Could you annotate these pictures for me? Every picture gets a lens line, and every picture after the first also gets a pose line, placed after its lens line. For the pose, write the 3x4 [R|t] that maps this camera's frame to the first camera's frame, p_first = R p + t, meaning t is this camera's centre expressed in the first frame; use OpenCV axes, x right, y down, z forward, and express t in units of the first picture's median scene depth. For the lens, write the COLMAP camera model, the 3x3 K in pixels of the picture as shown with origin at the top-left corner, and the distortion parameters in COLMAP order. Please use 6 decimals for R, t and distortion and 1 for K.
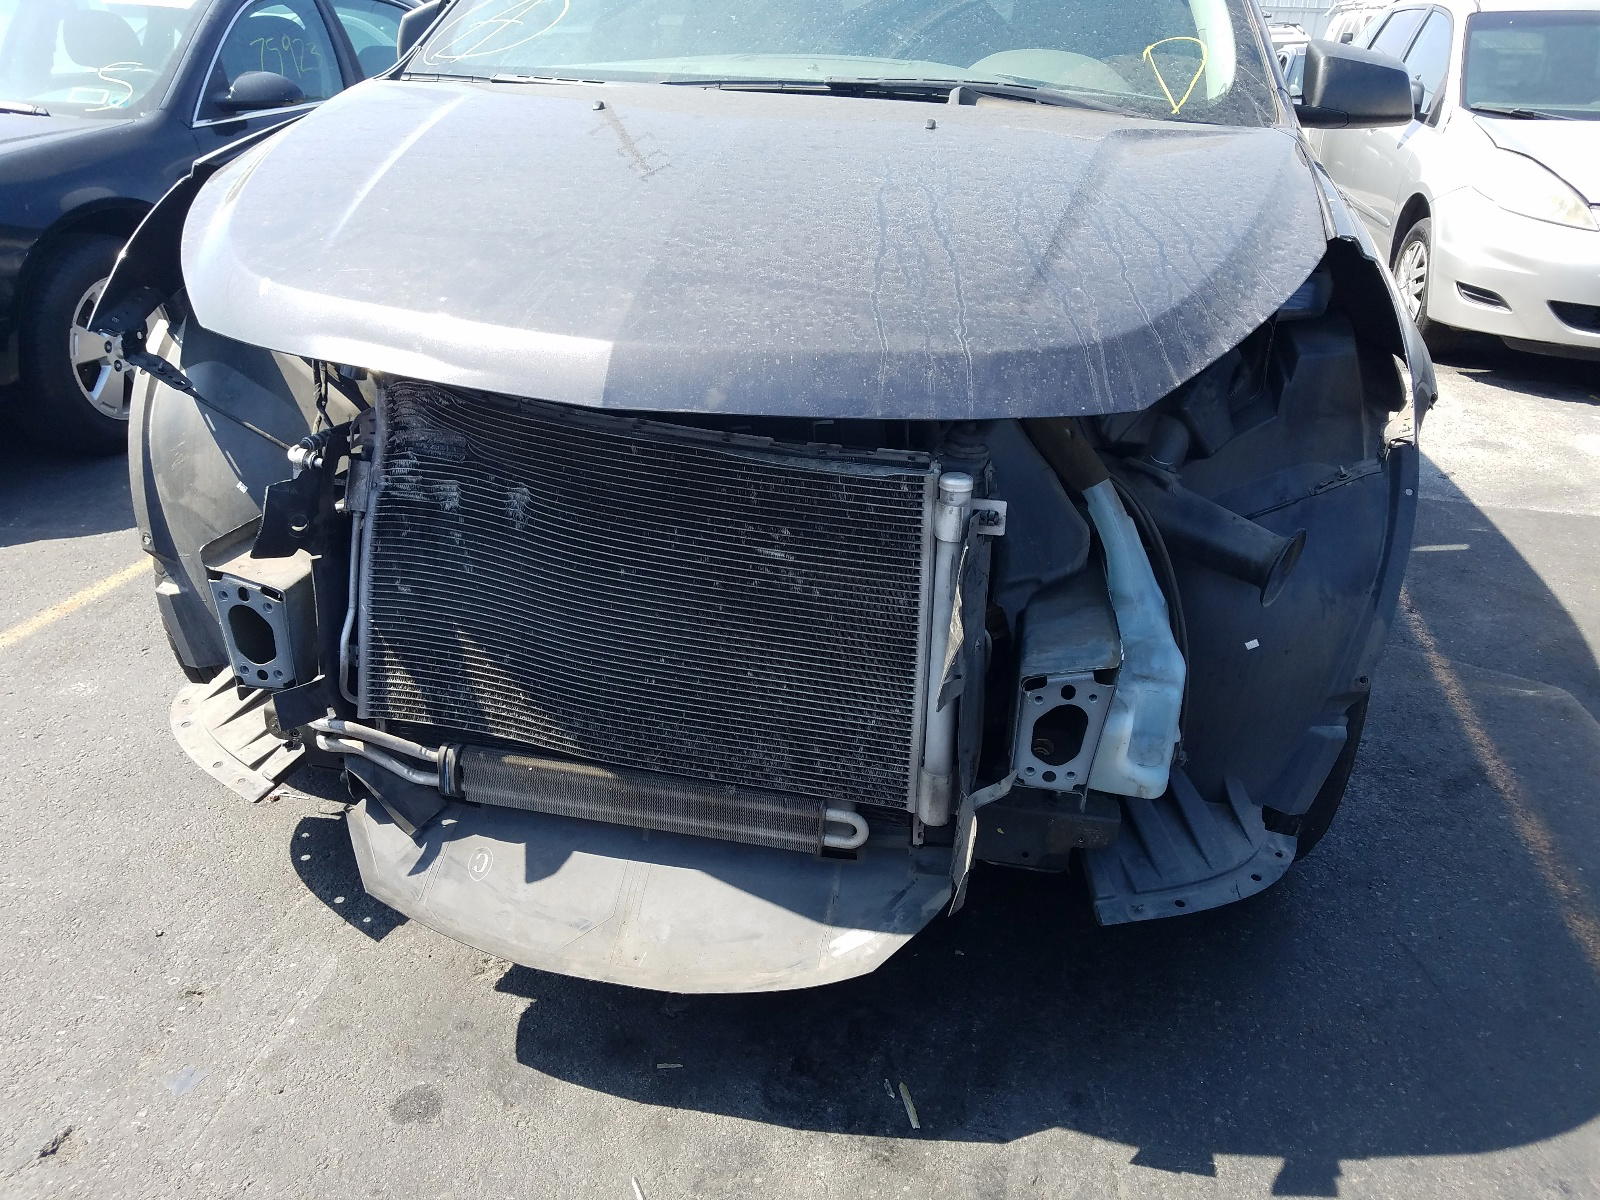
lens RADIAL K [[1230.5, 0, 800.1], [0, 1230.5, 580.8], [0, 0, 1]] dist [-0.004098, 0.000489]
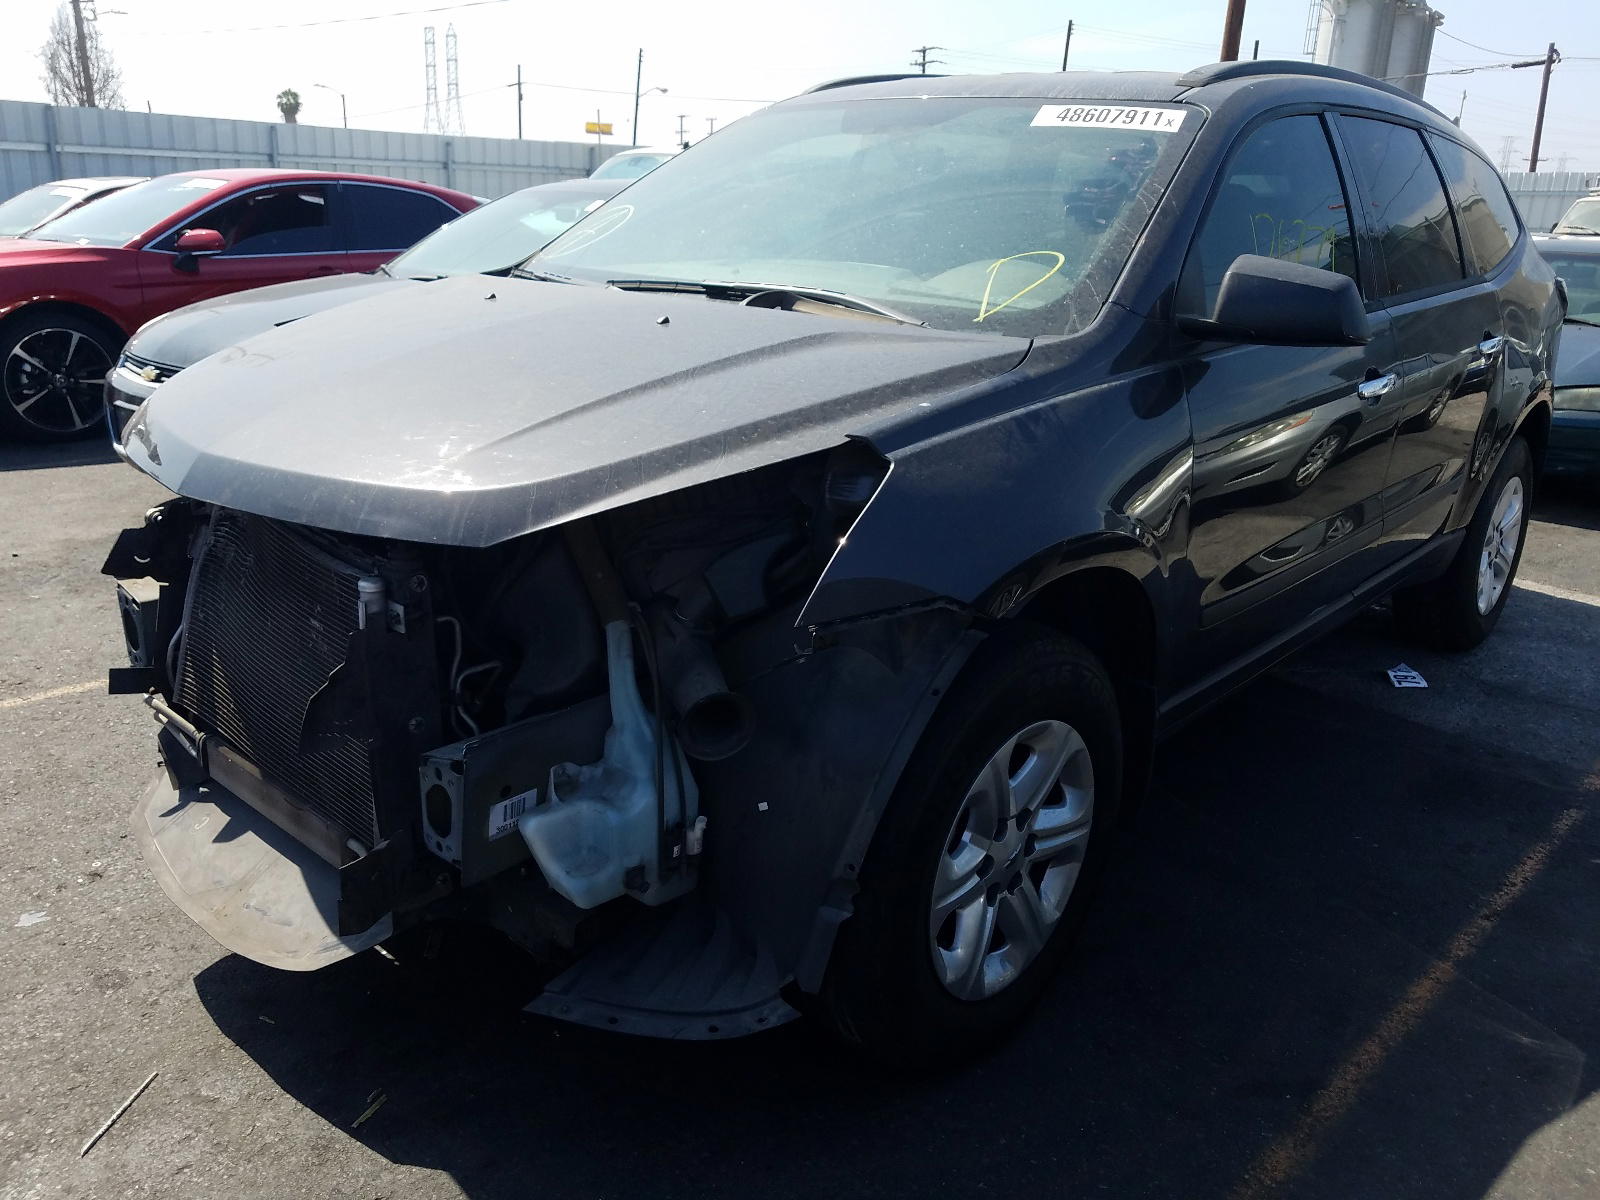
lens RADIAL K [[1201.5, 0, 800.0], [0, 1201.5, 600.0], [0, 0, 1]] dist [0.007841, 0.002381]
pose [[0.863083, 0.152214, -0.481579, 0.925119], [-0.211430, 0.974825, -0.070807, -0.057786], [0.458677, 0.162933, 0.873538, 0.097896]]
